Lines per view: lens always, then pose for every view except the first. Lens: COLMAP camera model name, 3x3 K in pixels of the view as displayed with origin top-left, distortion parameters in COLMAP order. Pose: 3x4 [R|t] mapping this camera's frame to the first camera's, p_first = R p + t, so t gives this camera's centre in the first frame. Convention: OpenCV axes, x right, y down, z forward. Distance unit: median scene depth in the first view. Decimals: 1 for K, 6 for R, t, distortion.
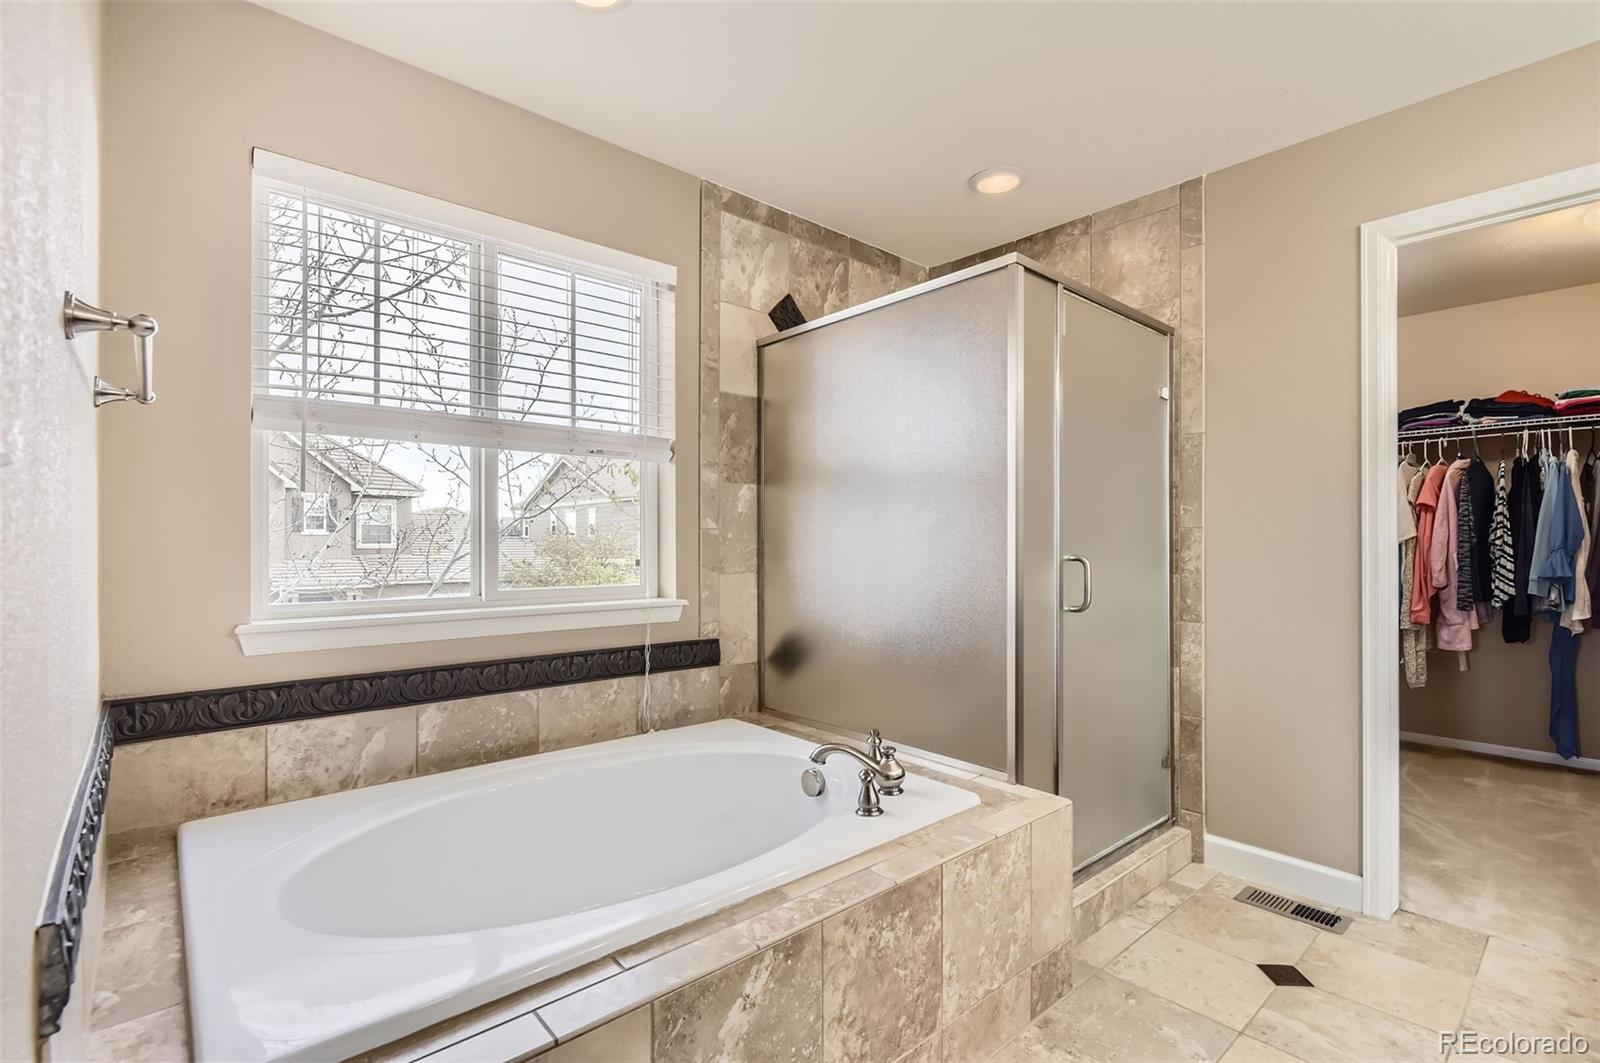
lens RADIAL K [[735.9, 0, 801.5], [0, 735.9, 535.7], [0, 0, 1]] dist [-0.005872, -0.001230]
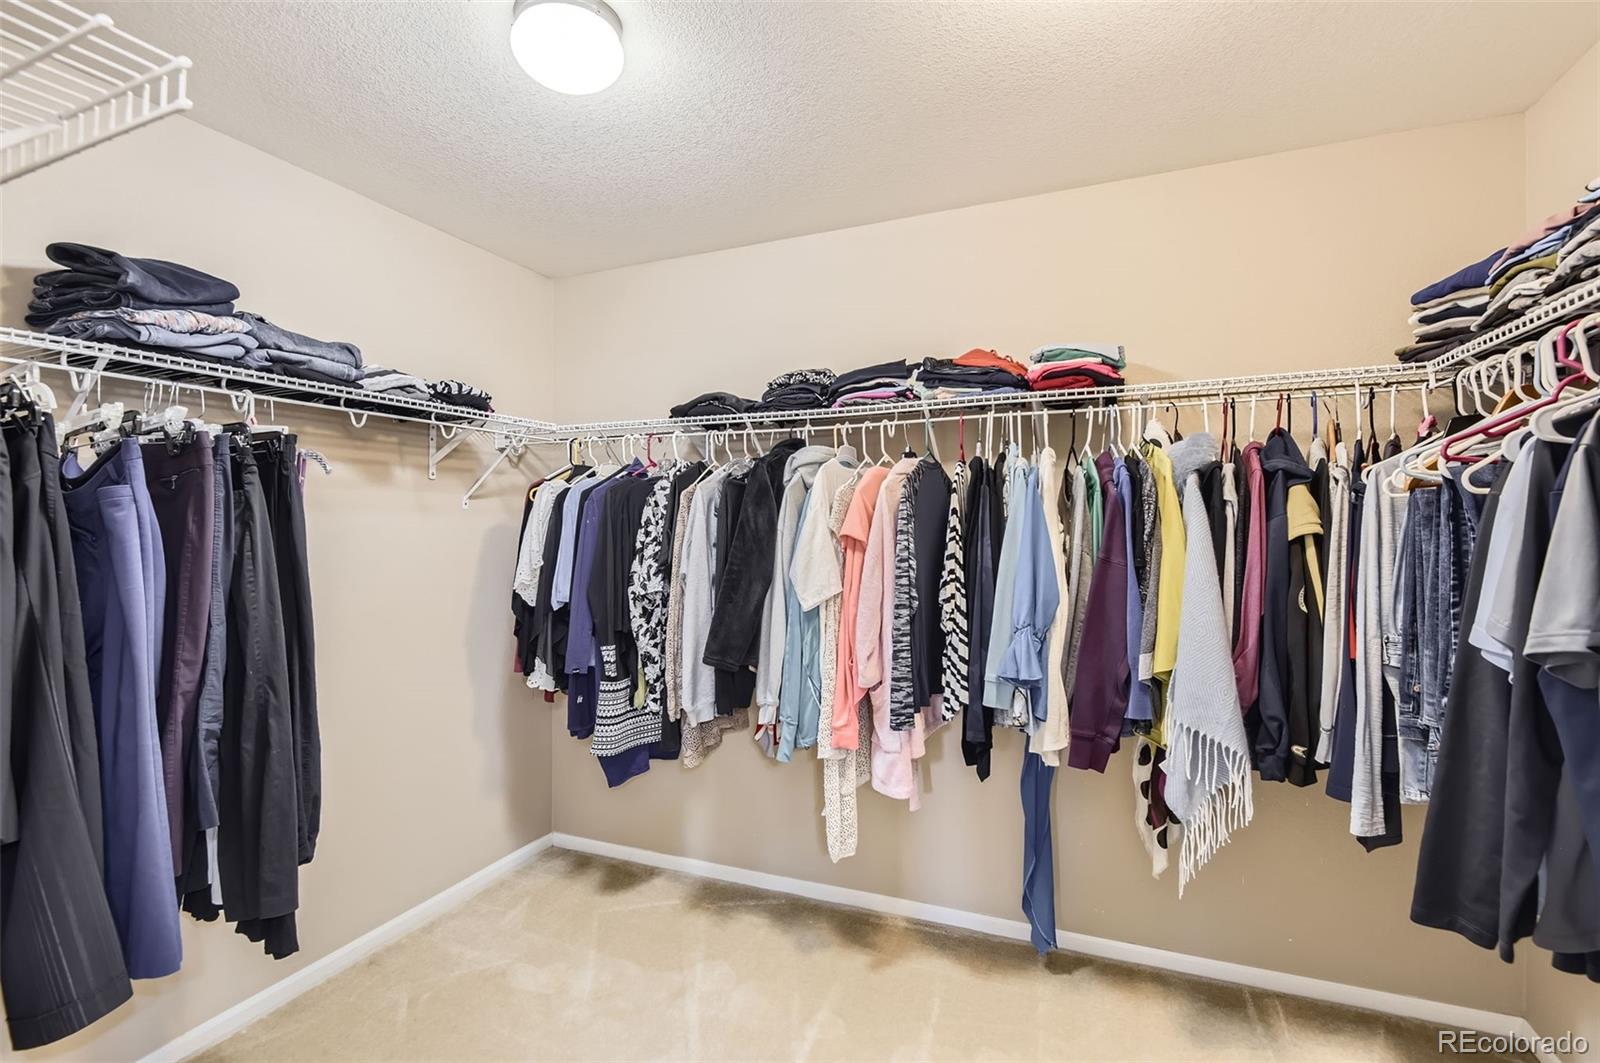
lens RADIAL K [[740.8, 0, 803.2], [0, 740.8, 536.0], [0, 0, 1]] dist [0.000644, -0.000406]
pose [[0.895968, -0.015609, 0.443844, 0.599512], [0.005980, 0.999716, 0.023088, -0.059714], [-0.444078, -0.018032, 0.895807, 0.538251]]
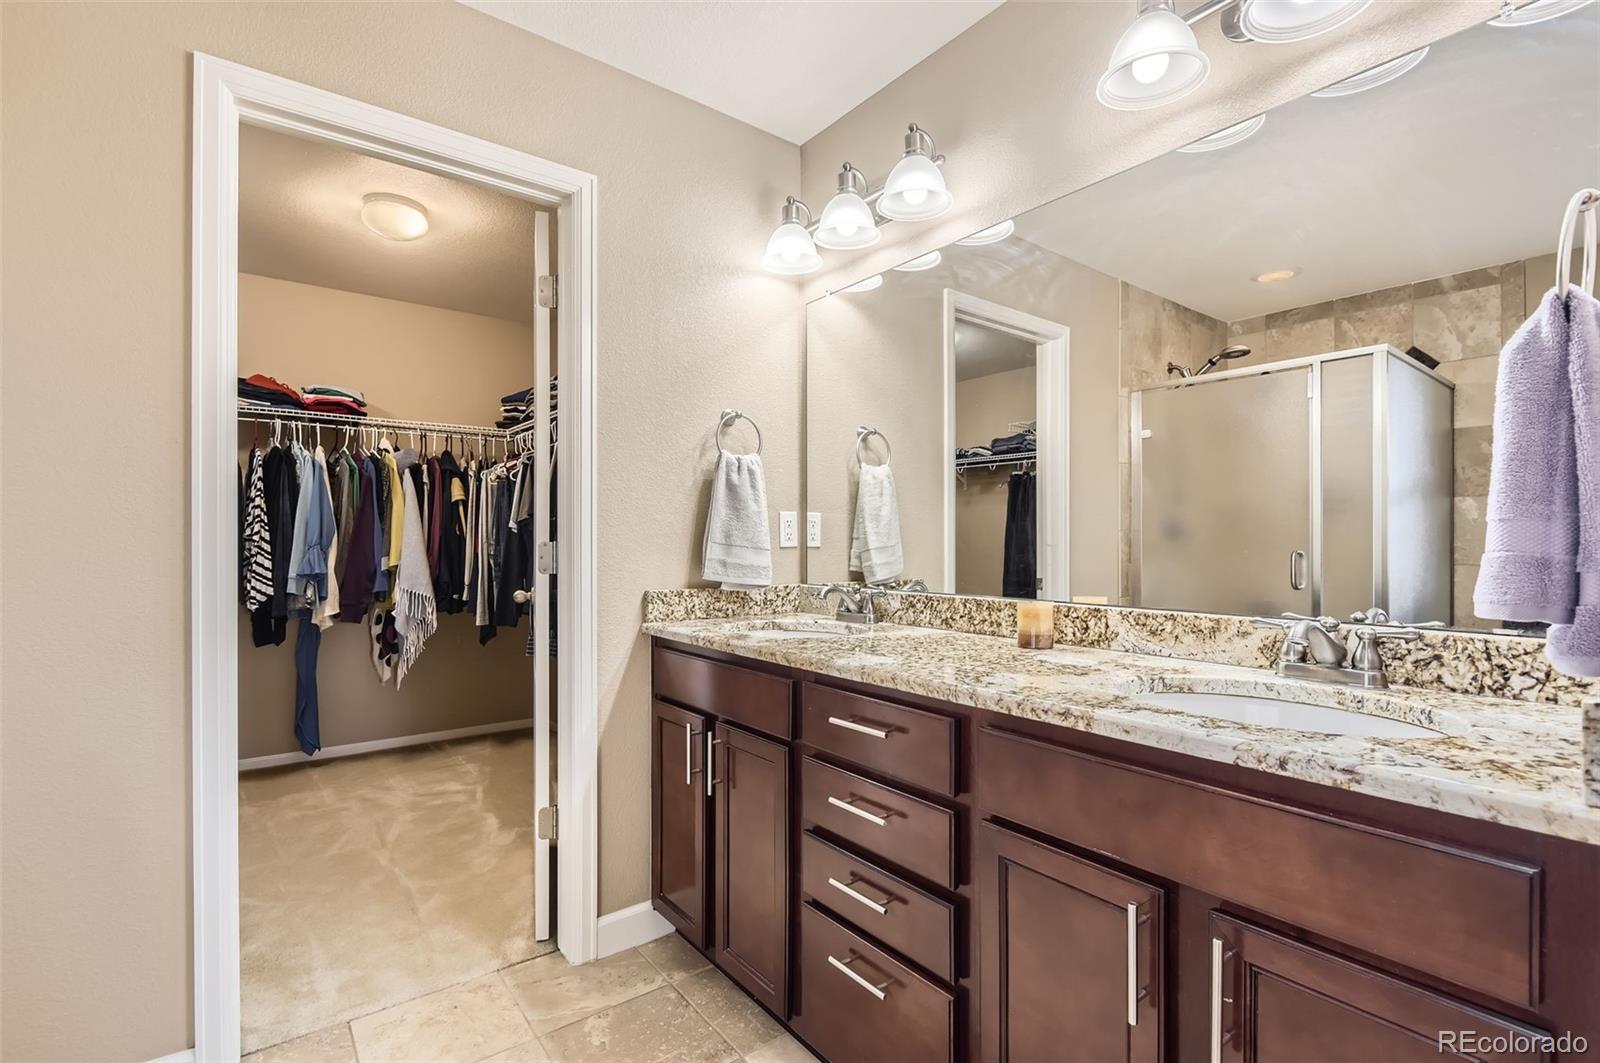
lens RADIAL K [[737.6, 0, 797.4], [0, 737.6, 543.8], [0, 0, 1]] dist [-0.000571, -0.000619]
pose [[0.077662, -0.004558, 0.996969, 0.095882], [-0.013572, 0.999892, 0.005628, 0.001968], [-0.996887, -0.013968, 0.077592, 0.261498]]
